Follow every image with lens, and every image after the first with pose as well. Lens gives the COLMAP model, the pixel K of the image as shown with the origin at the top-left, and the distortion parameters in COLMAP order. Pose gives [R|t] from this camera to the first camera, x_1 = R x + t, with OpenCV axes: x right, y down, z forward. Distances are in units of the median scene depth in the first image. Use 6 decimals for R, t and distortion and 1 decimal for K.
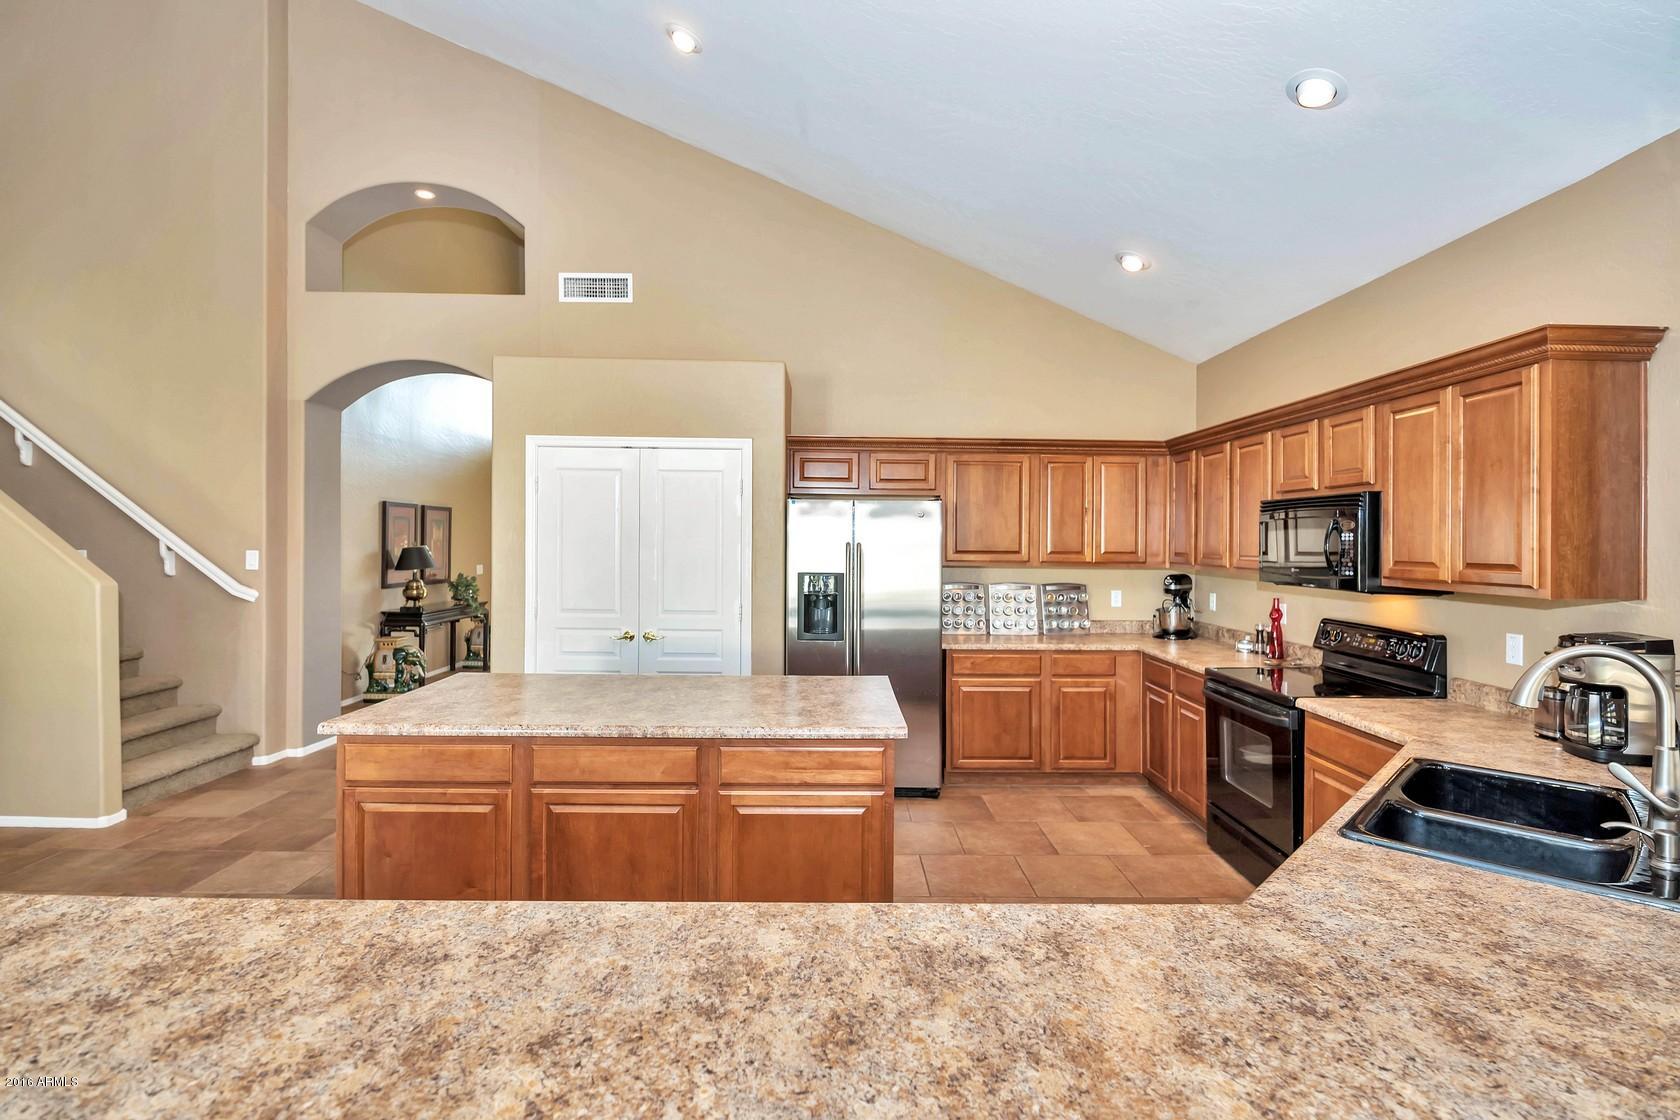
lens RADIAL K [[778.7, 0, 847.3], [0, 778.7, 552.1], [0, 0, 1]] dist [0.001963, -0.011103]
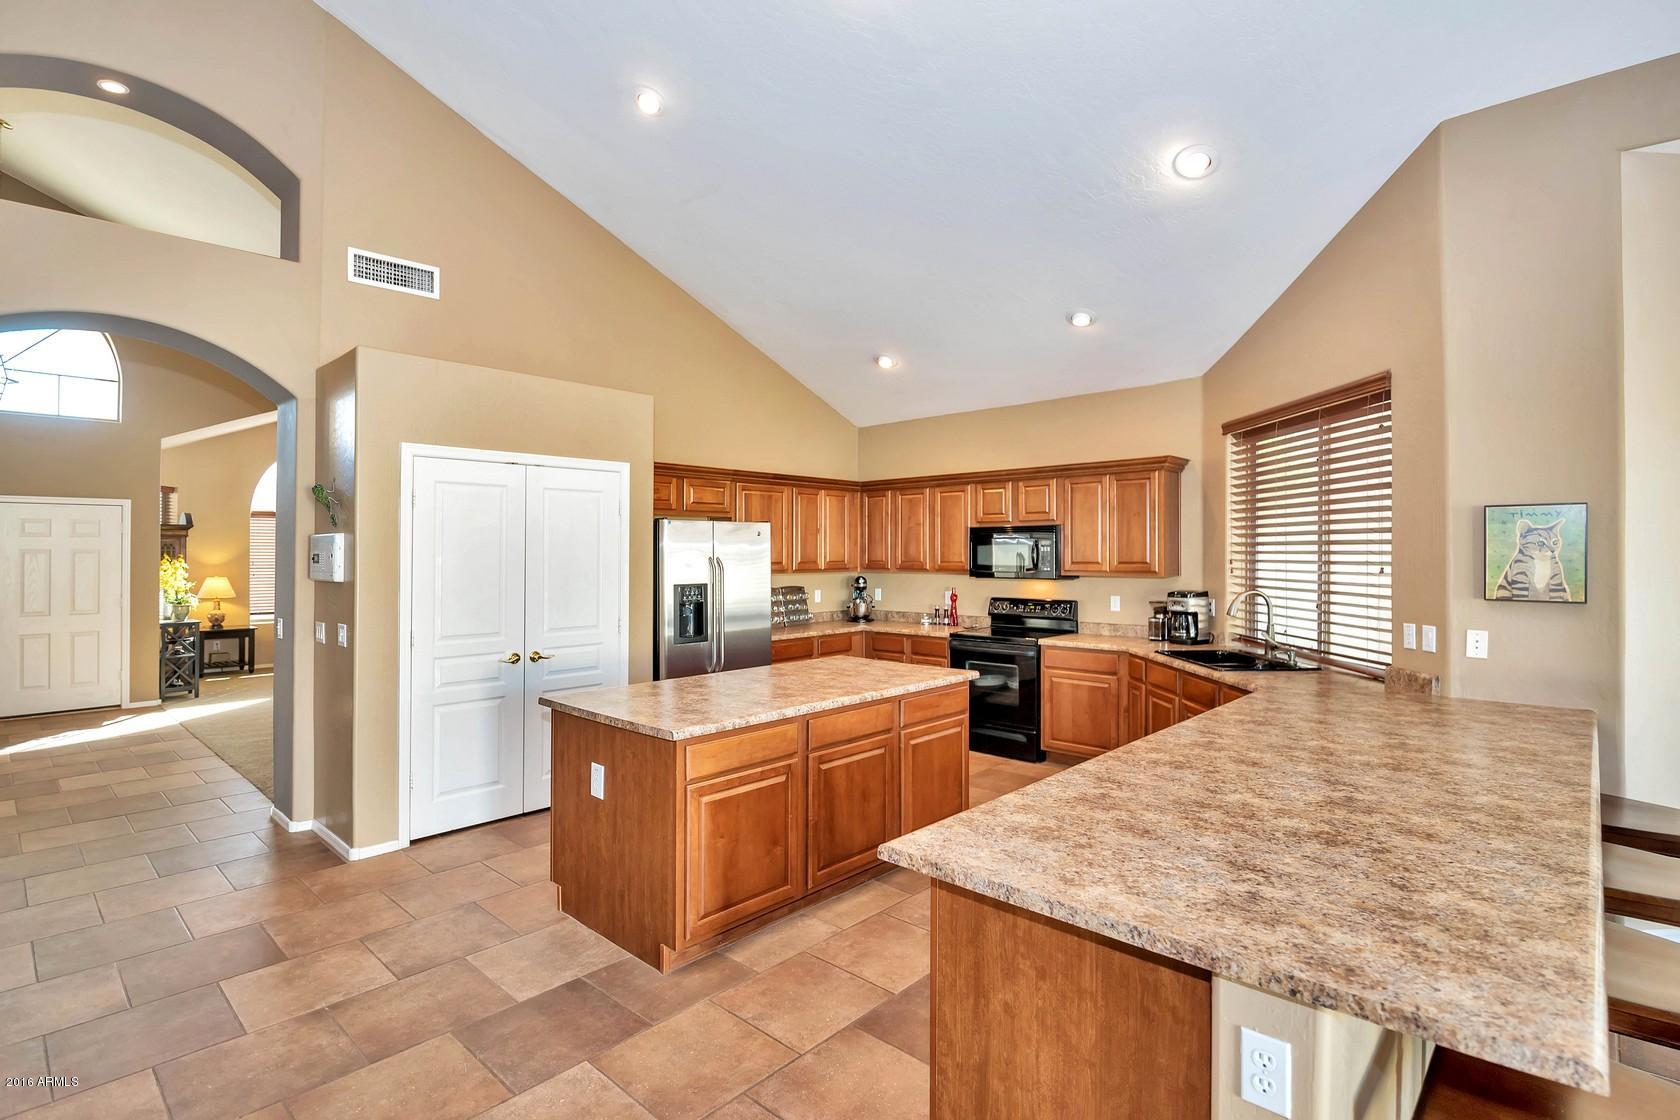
lens RADIAL K [[797.9, 0, 821.3], [0, 797.9, 550.3], [0, 0, 1]] dist [-0.002271, -0.001093]
pose [[0.708616, -0.011650, 0.705498, -0.718572], [0.022615, 0.999725, -0.006206, -0.011729], [-0.705232, 0.020352, 0.708684, 0.030024]]
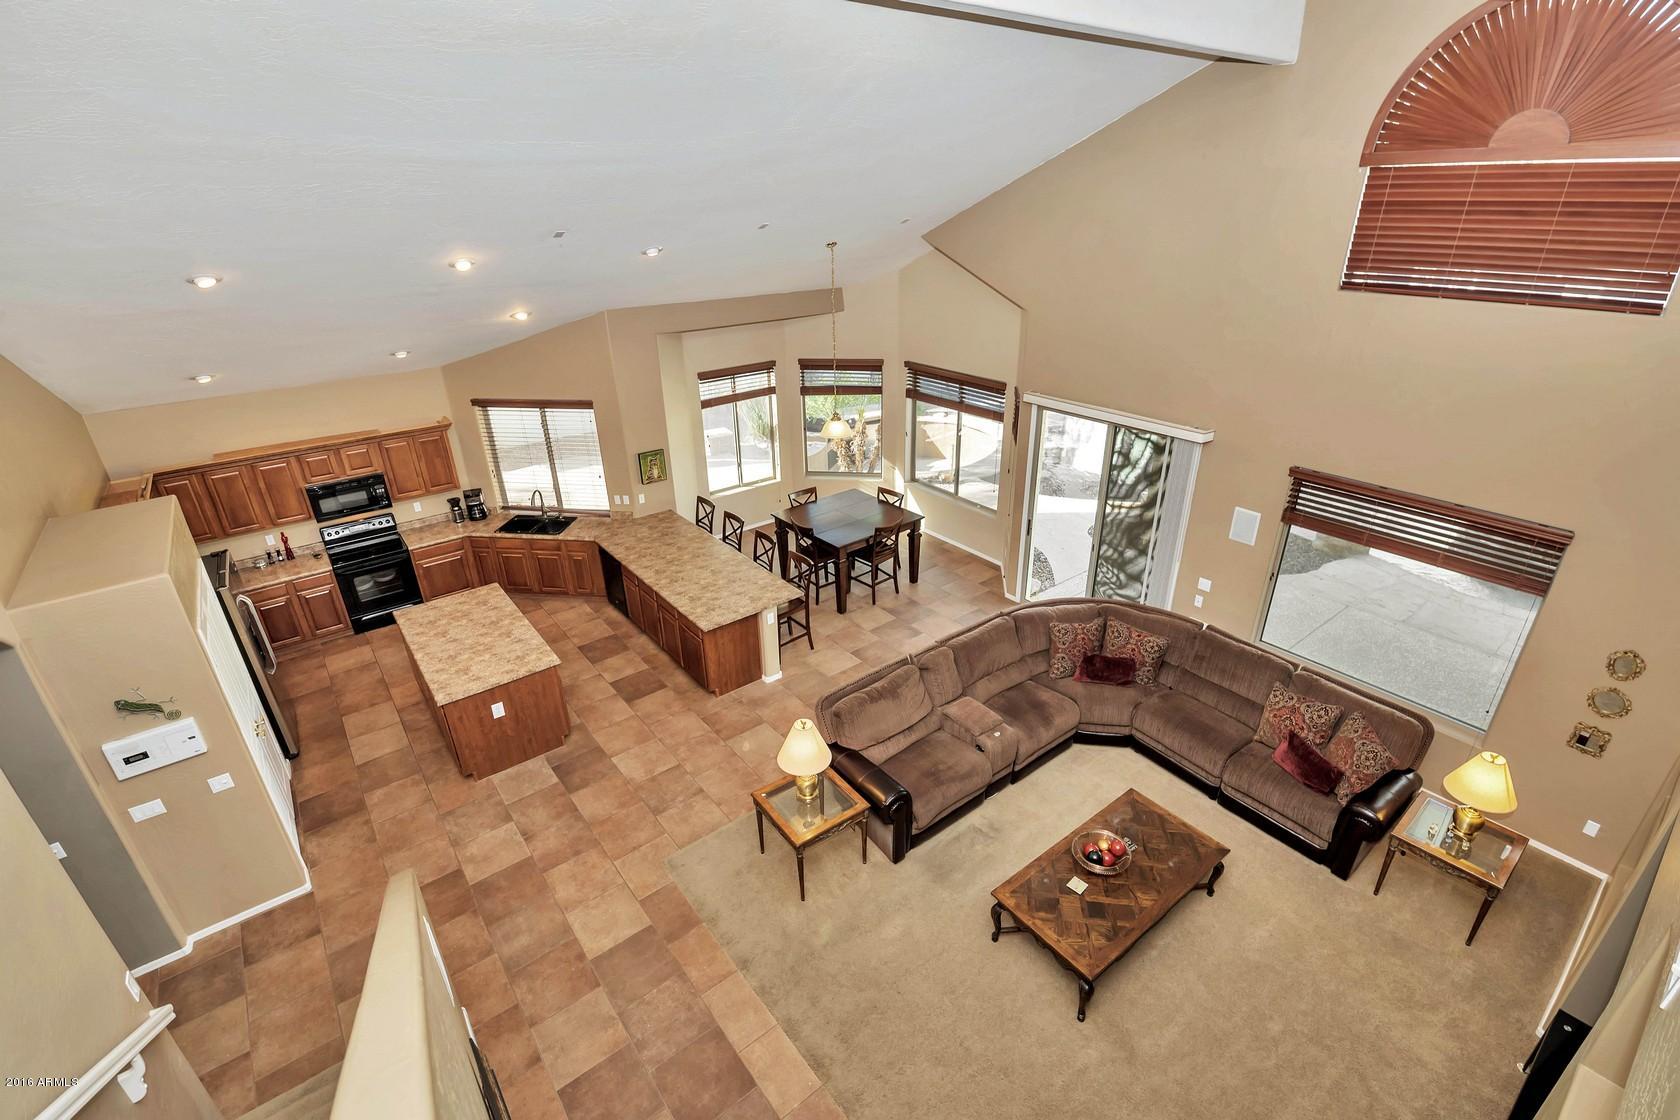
lens RADIAL K [[778.7, 0, 847.3], [0, 778.7, 552.1], [0, 0, 1]] dist [0.001963, -0.011103]
pose [[-0.595951, -0.336947, 0.728909, -1.679599], [0.027439, 0.898635, 0.437839, -0.678264], [-0.802552, 0.280931, -0.526297, 0.806068]]
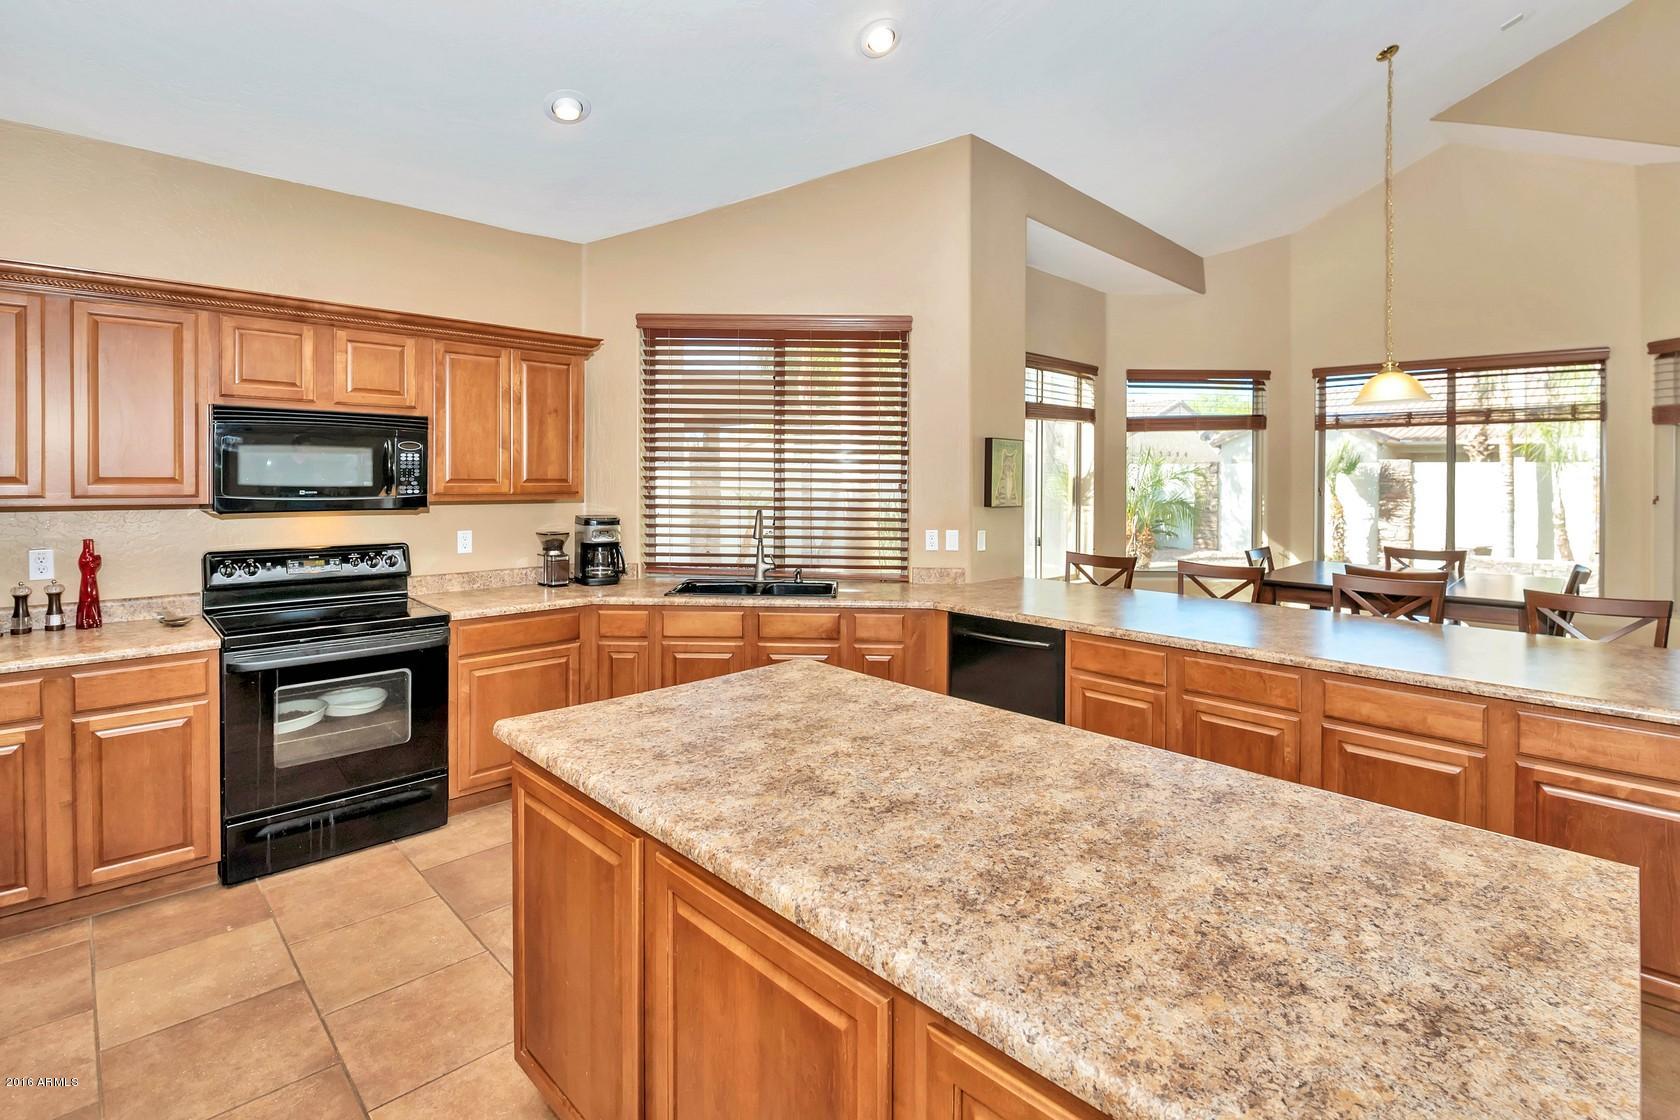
lens RADIAL K [[777.5, 0, 841.3], [0, 777.5, 484.4], [0, 0, 1]] dist [-0.026632, -0.000223]
pose [[-0.697482, -0.019229, 0.716344, -0.352928], [-0.002943, 0.999708, 0.023970, -0.005970], [-0.716596, 0.014610, -0.697335, 0.889719]]
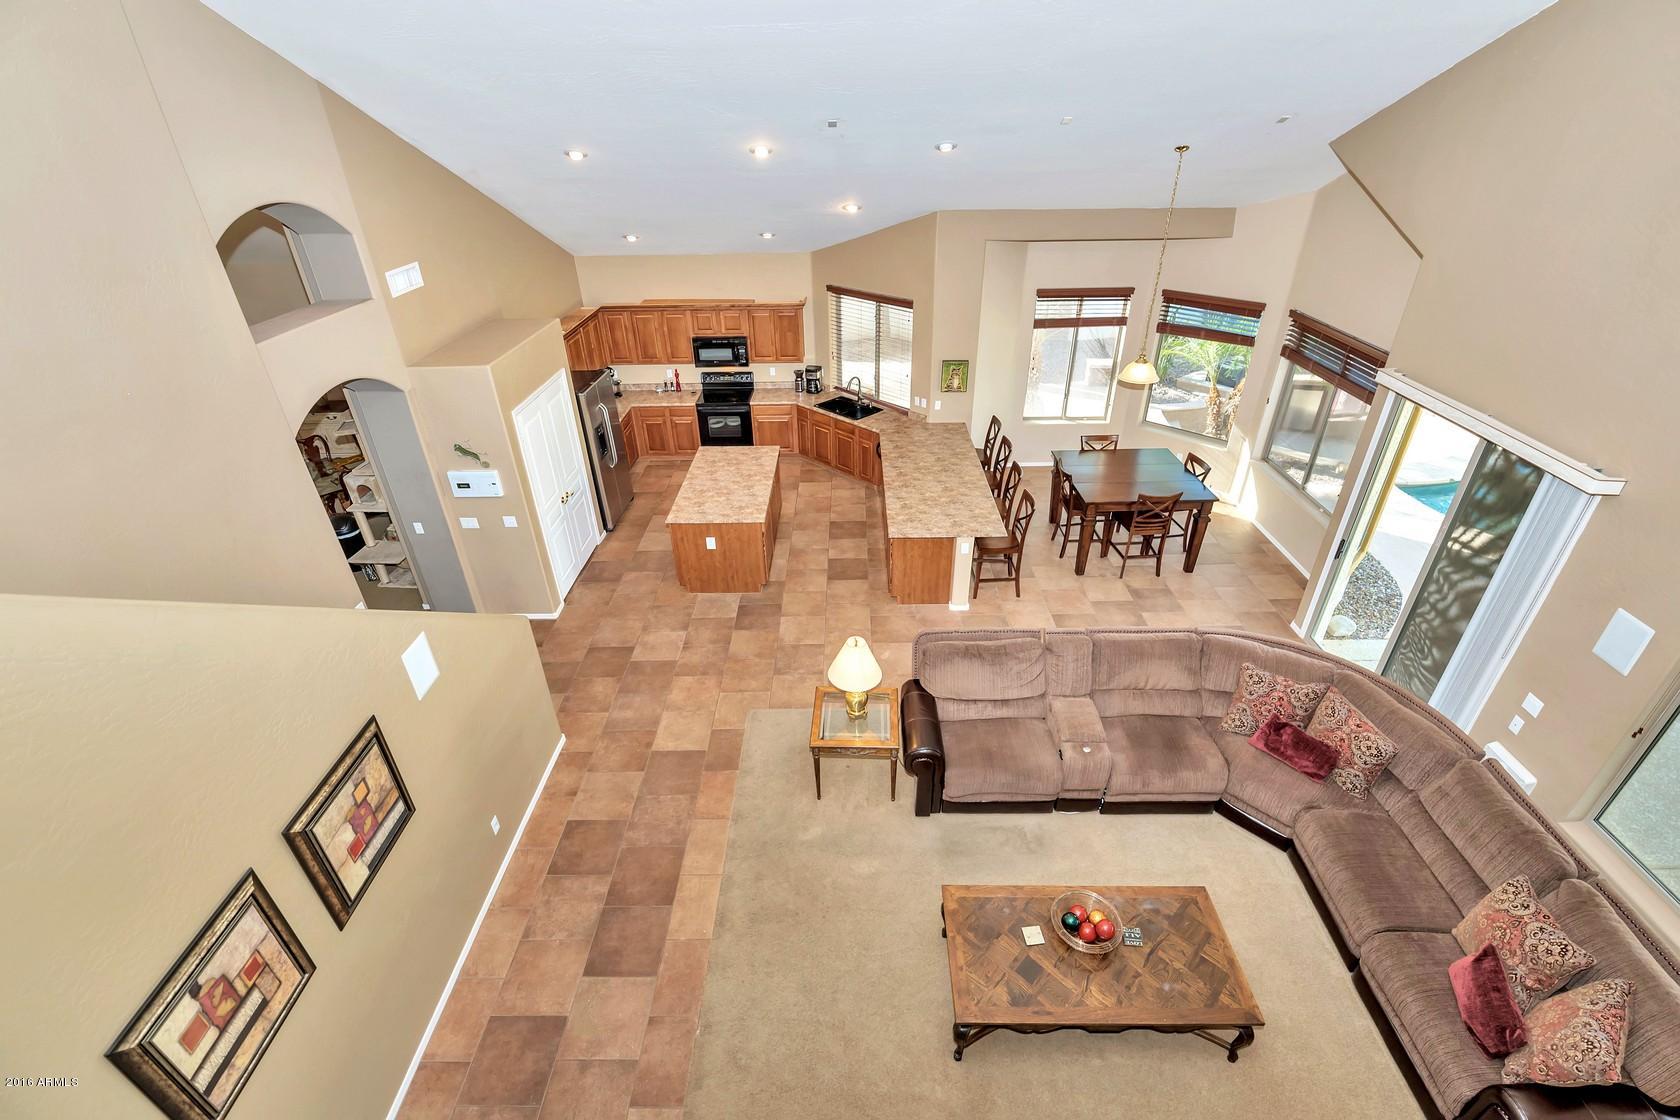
lens RADIAL K [[748.3, 0, 826.9], [0, 748.3, 560.1], [0, 0, 1]] dist [-0.000833, -0.011093]
pose [[0.044827, -0.522068, 0.851725, -1.768377], [0.039318, 0.852844, 0.520684, -0.629160], [-0.998221, 0.010148, 0.058757, 0.305696]]
